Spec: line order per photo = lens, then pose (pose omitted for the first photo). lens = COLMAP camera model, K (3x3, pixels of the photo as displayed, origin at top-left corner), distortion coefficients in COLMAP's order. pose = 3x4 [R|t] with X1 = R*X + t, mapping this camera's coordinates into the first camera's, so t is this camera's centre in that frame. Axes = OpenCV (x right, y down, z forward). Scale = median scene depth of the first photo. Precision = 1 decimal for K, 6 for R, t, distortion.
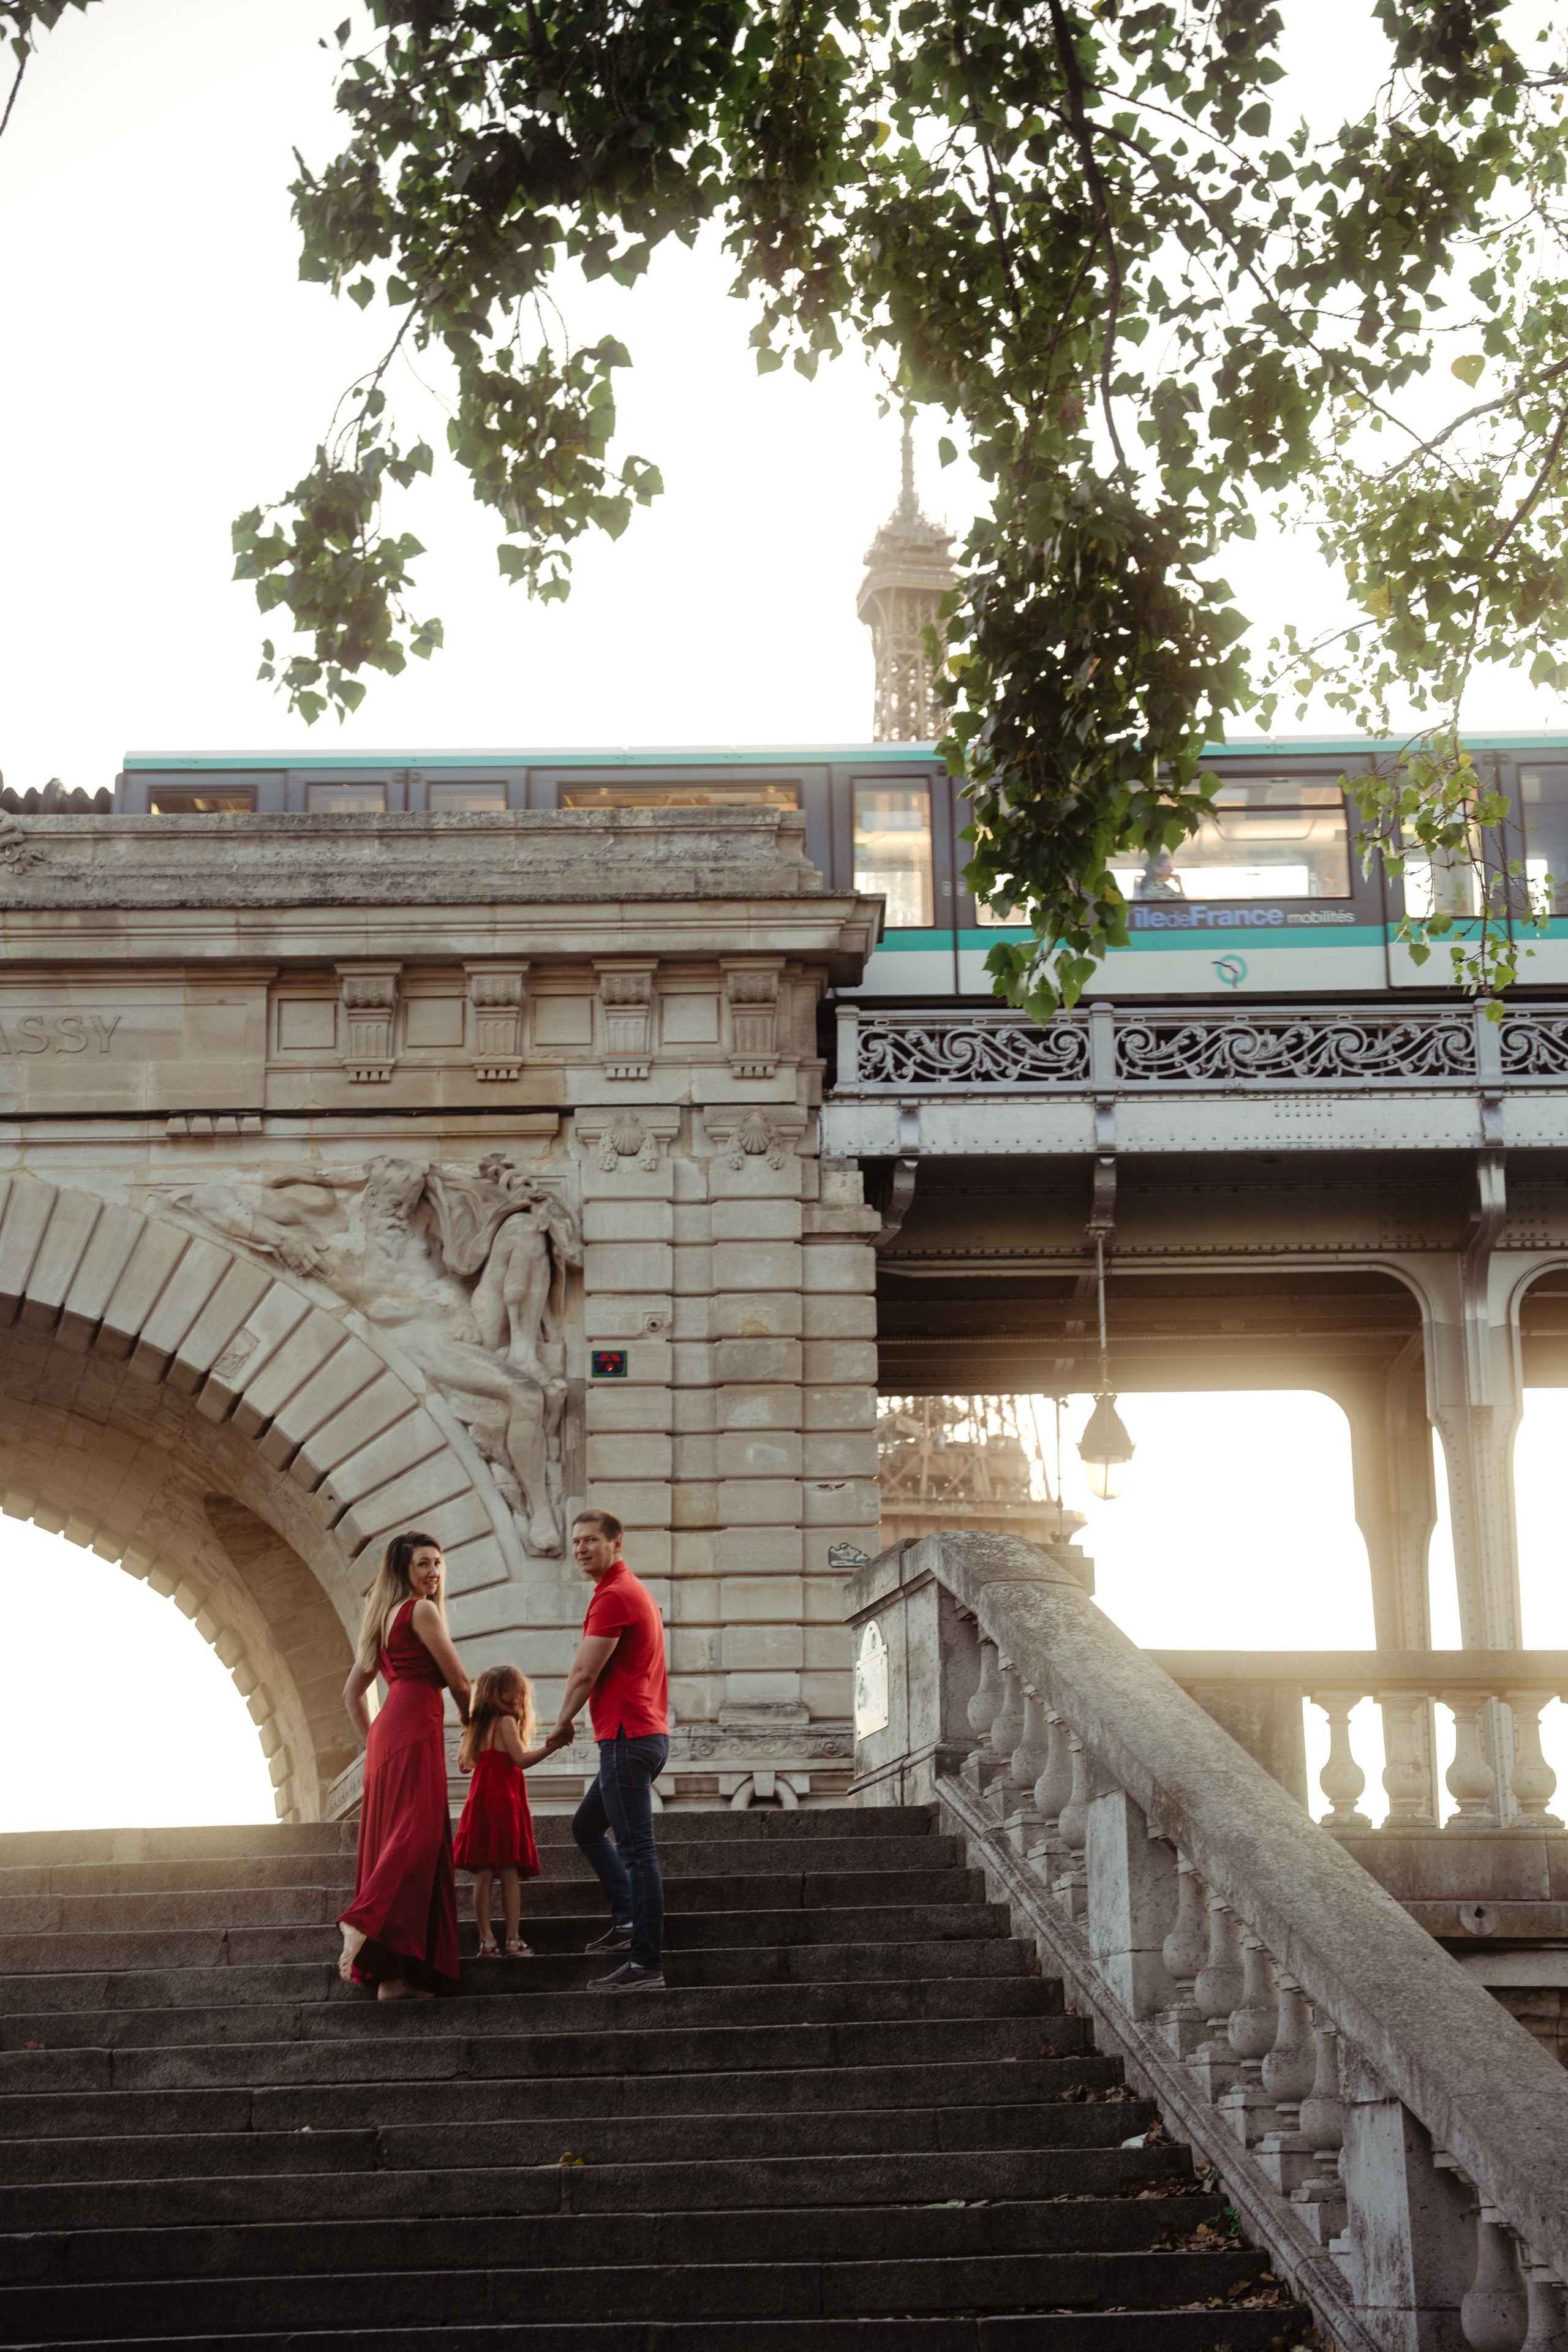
lens RADIAL K [[4254.5, 0, 803.4], [0, 4254.5, 1119.4], [0, 0, 1]] dist [0.223031, 0.000000]
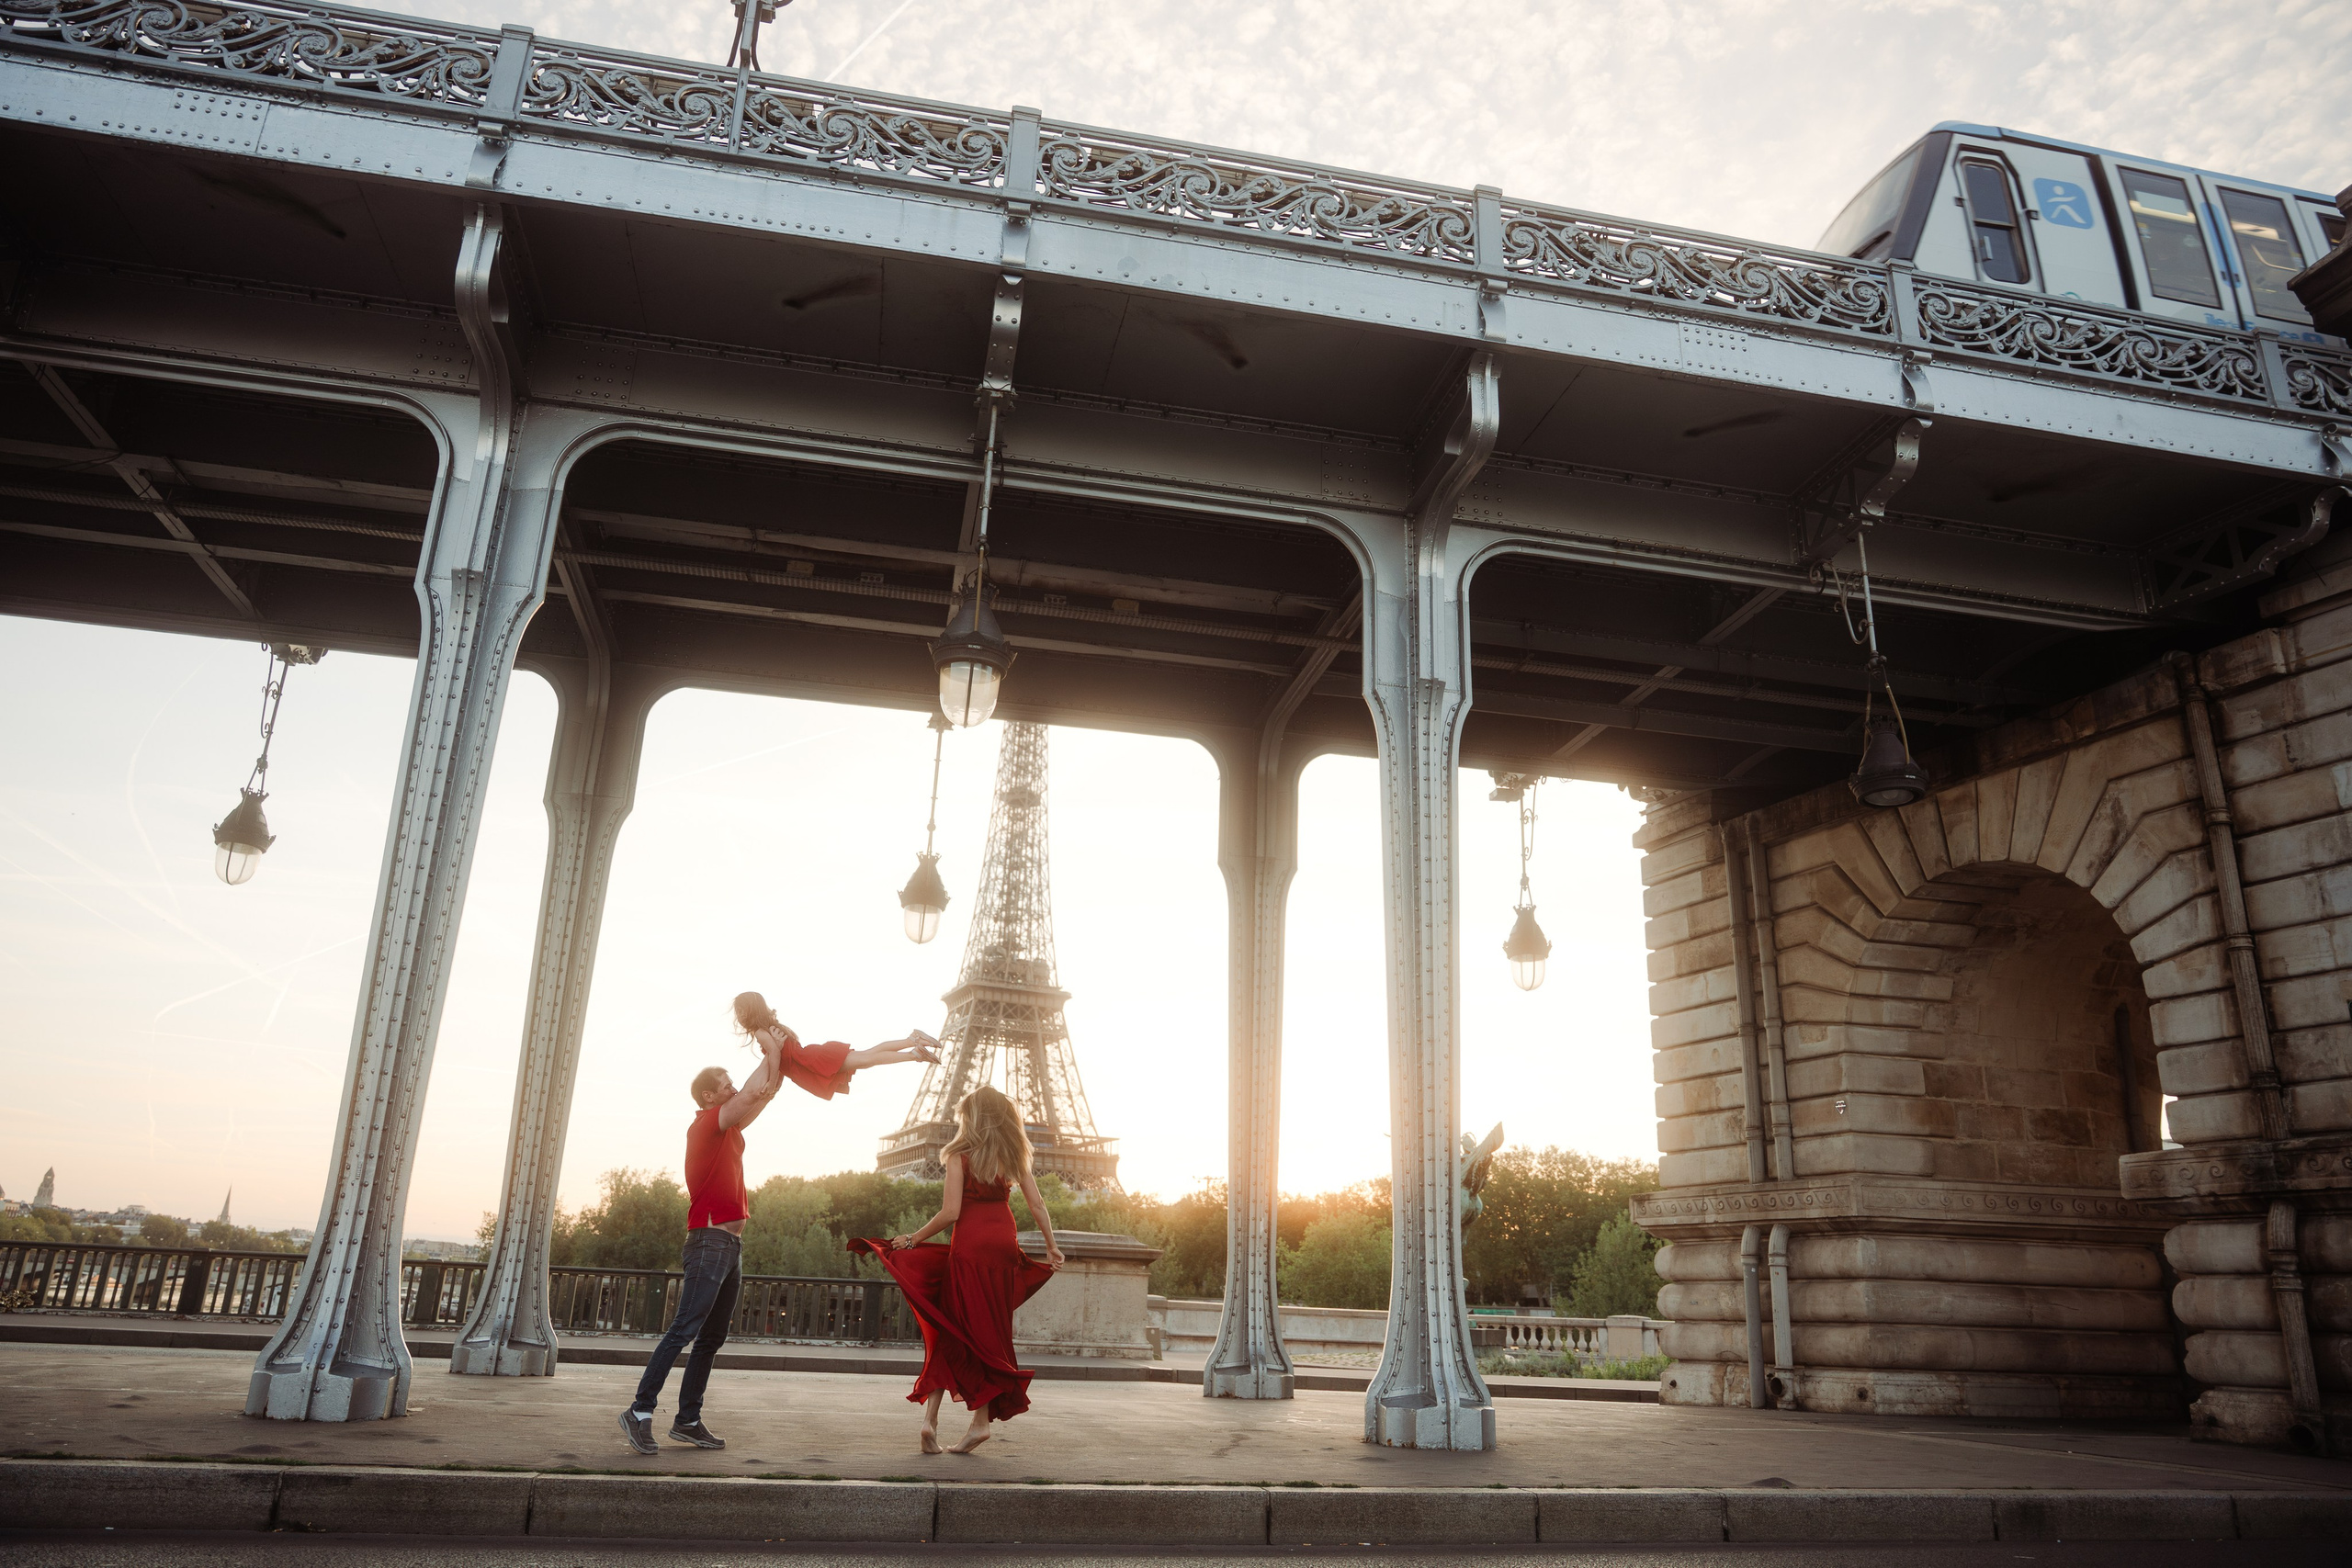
lens RADIAL K [[1540.5, 0, 1176.9], [0, 1540.5, 784.1], [0, 0, 1]] dist [-0.006574, -0.001019]
pose [[0.979102, 0.110013, 0.171044, 0.064064], [-0.100018, 0.992793, -0.066018, 0.112527], [-0.177074, 0.047531, 0.983049, 0.748232]]
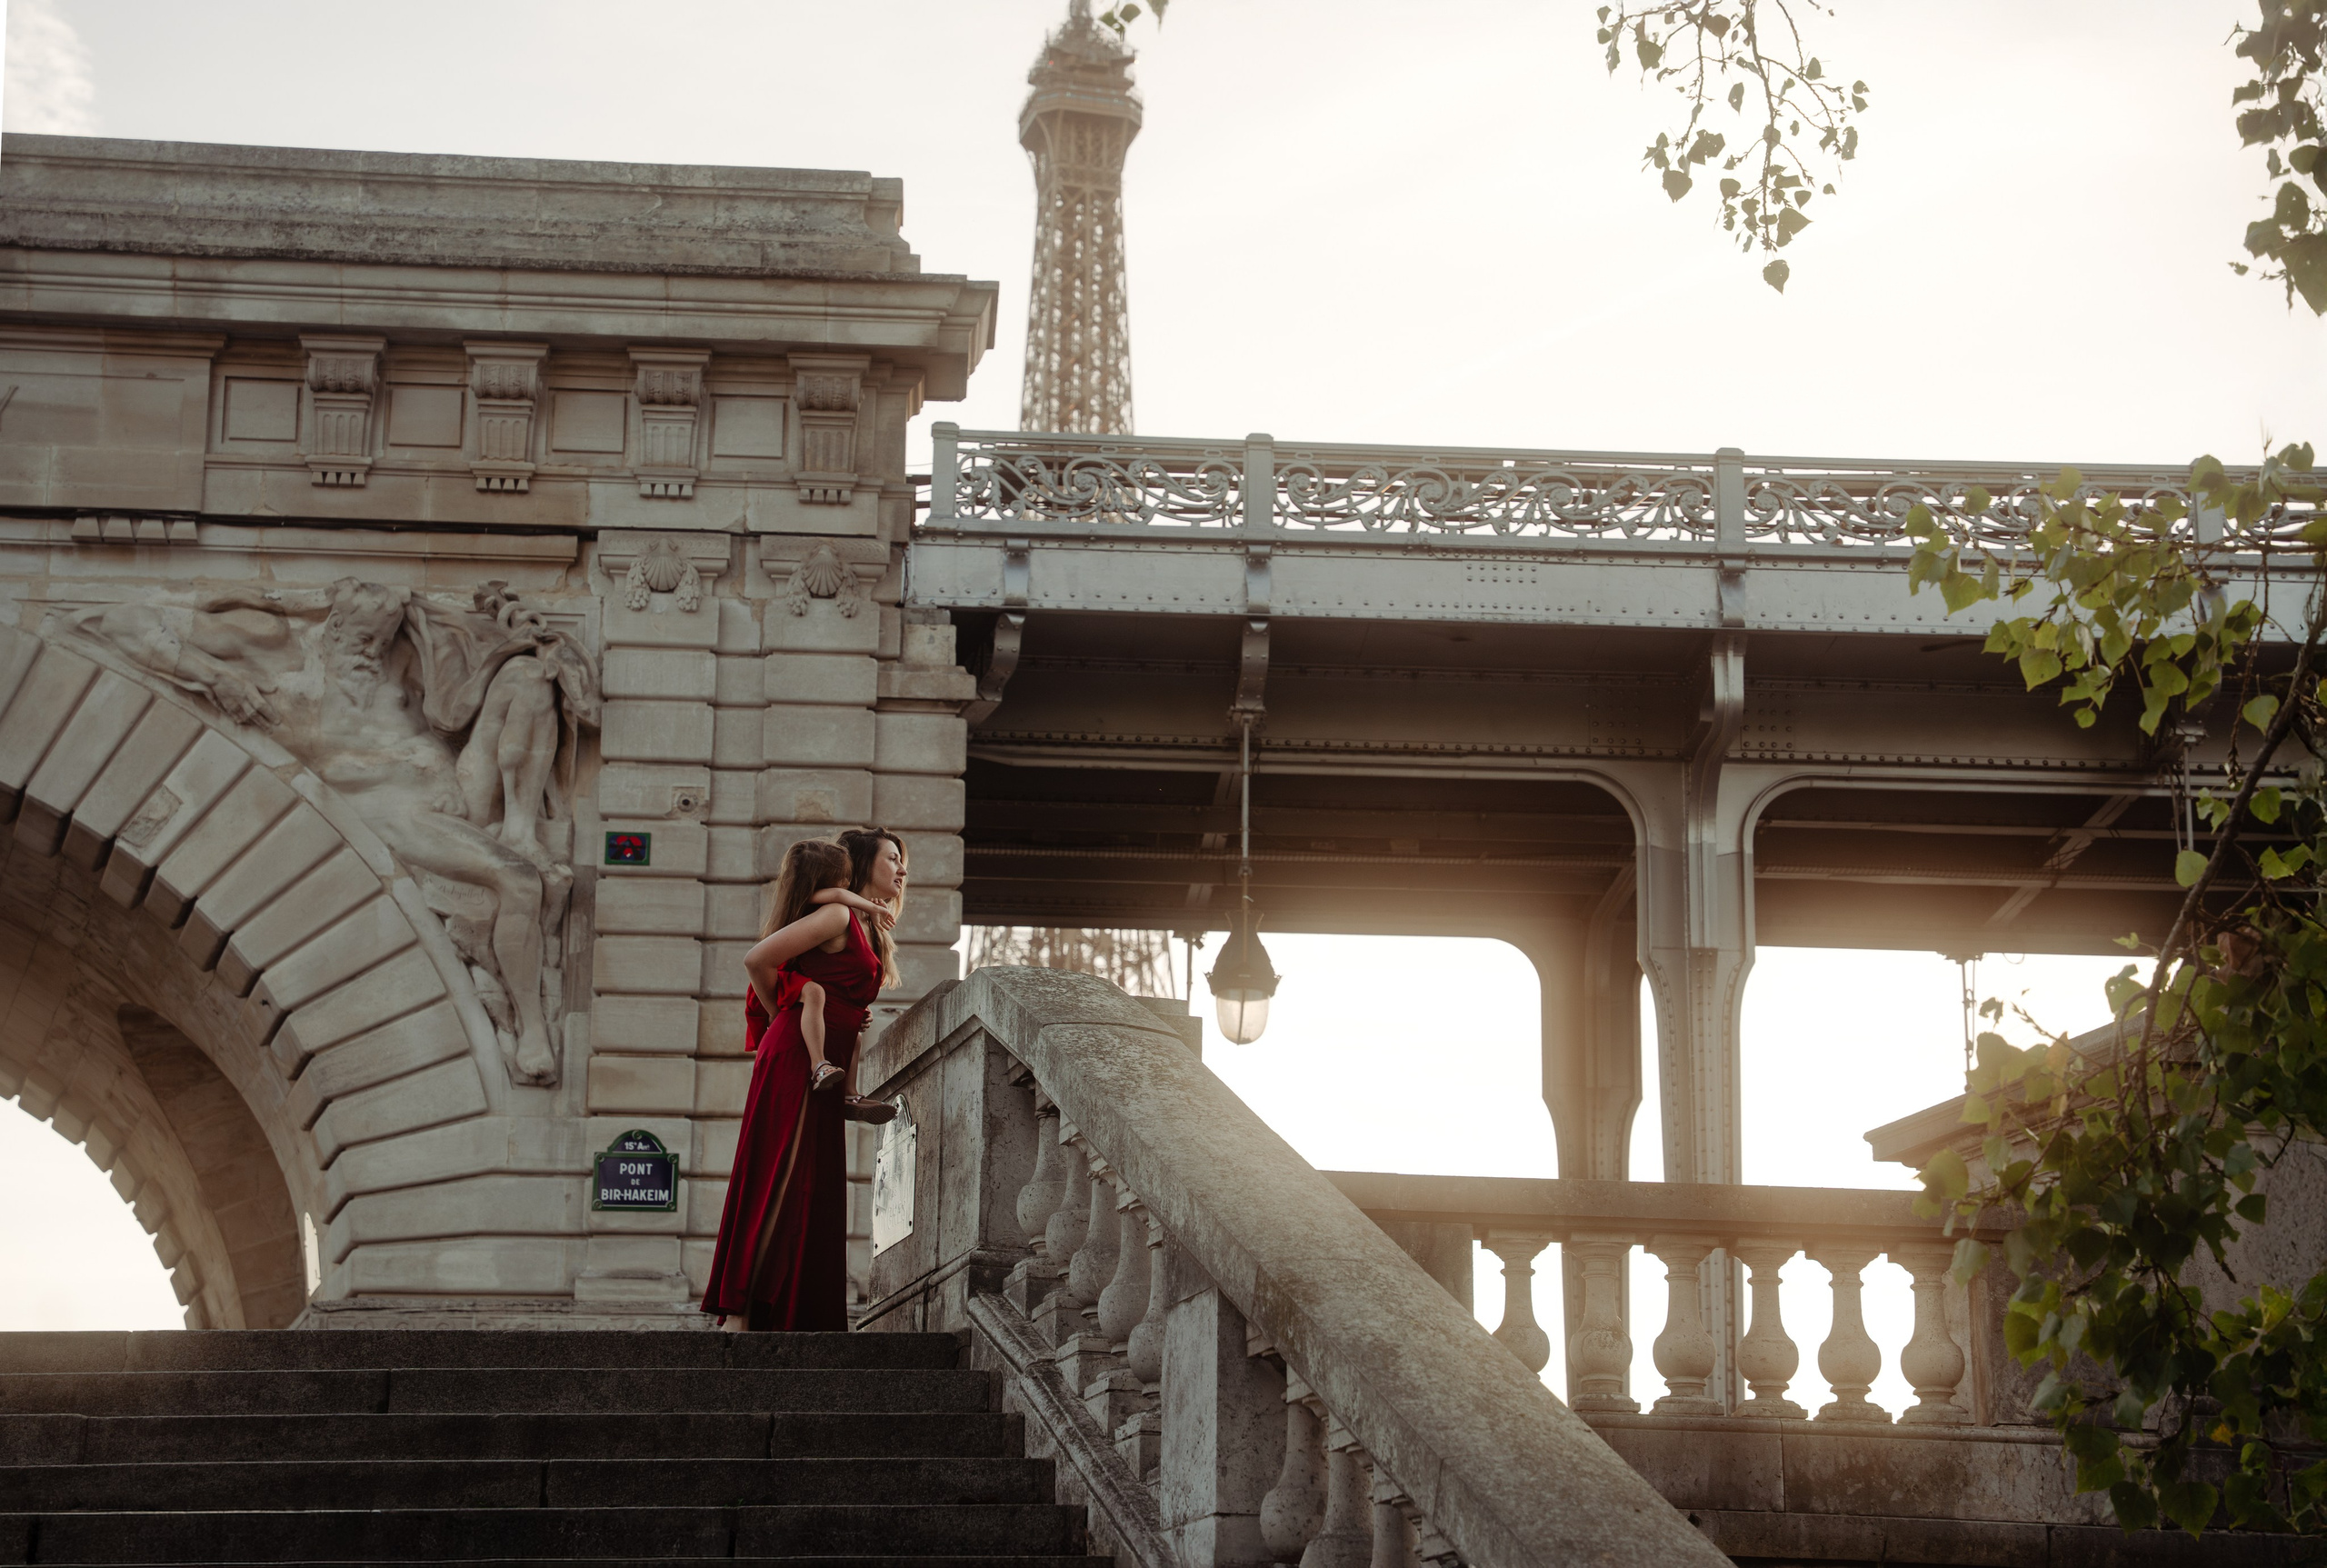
lens RADIAL K [[4654.6, 0, 1143.0], [0, 4654.6, 748.5], [0, 0, 1]] dist [0.347453, 0.000000]
pose [[0.998319, 0.040726, 0.041240, 0.013967], [-0.040724, 0.999170, -0.000892, 0.035178], [-0.041242, -0.000788, 0.999149, 0.117862]]
